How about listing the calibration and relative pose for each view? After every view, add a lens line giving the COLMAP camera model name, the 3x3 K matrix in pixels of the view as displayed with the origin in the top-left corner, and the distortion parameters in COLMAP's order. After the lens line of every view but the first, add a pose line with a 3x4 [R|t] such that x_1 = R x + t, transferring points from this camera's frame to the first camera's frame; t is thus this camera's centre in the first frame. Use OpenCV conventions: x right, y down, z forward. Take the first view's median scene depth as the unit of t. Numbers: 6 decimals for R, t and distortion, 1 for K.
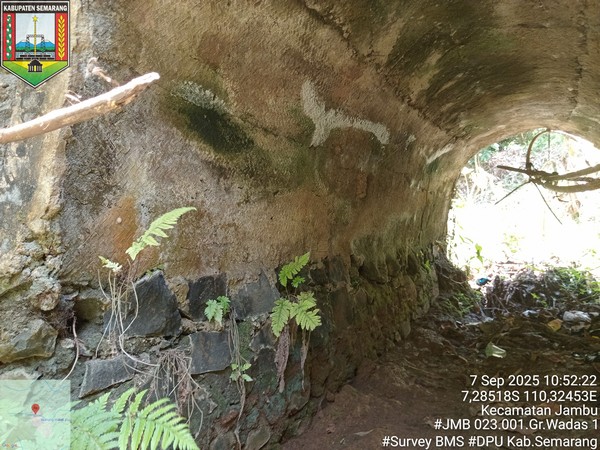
lens RADIAL K [[452.0, 0, 296.3], [0, 452.0, 224.1], [0, 0, 1]] dist [0.052875, -0.106209]
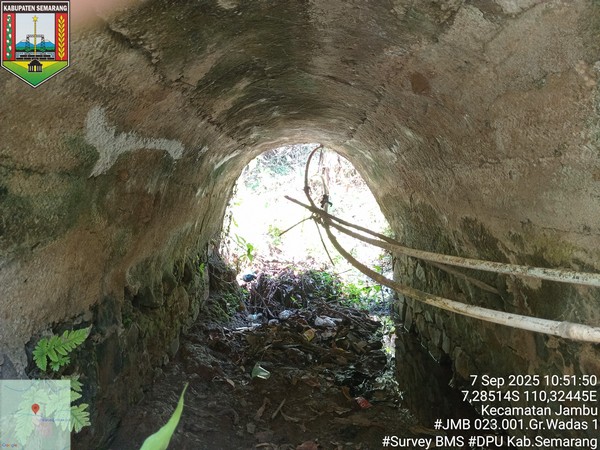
lens RADIAL K [[452.0, 0, 296.3], [0, 452.0, 224.1], [0, 0, 1]] dist [0.052875, -0.106209]
pose [[0.868818, 0.078705, 0.488836, -0.027391], [-0.124948, 0.990183, 0.062648, -0.140104], [-0.479106, -0.115509, 0.870123, 0.103863]]
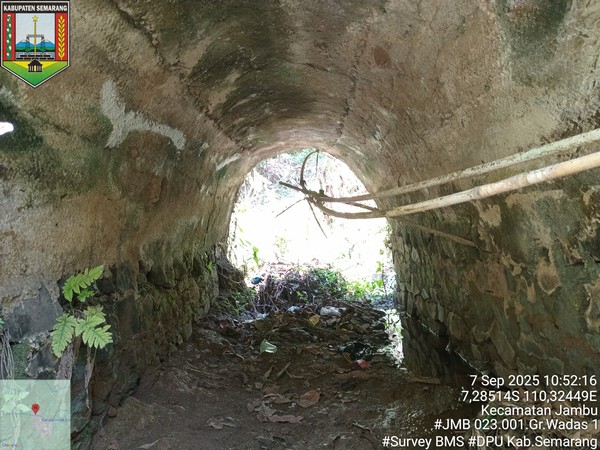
lens RADIAL K [[452.0, 0, 296.3], [0, 452.0, 224.1], [0, 0, 1]] dist [0.052875, -0.106209]
pose [[0.884054, 0.052354, 0.464443, -0.036410], [-0.059276, 0.998242, 0.000303, -0.028720], [-0.463610, -0.027798, 0.885603, -0.010867]]
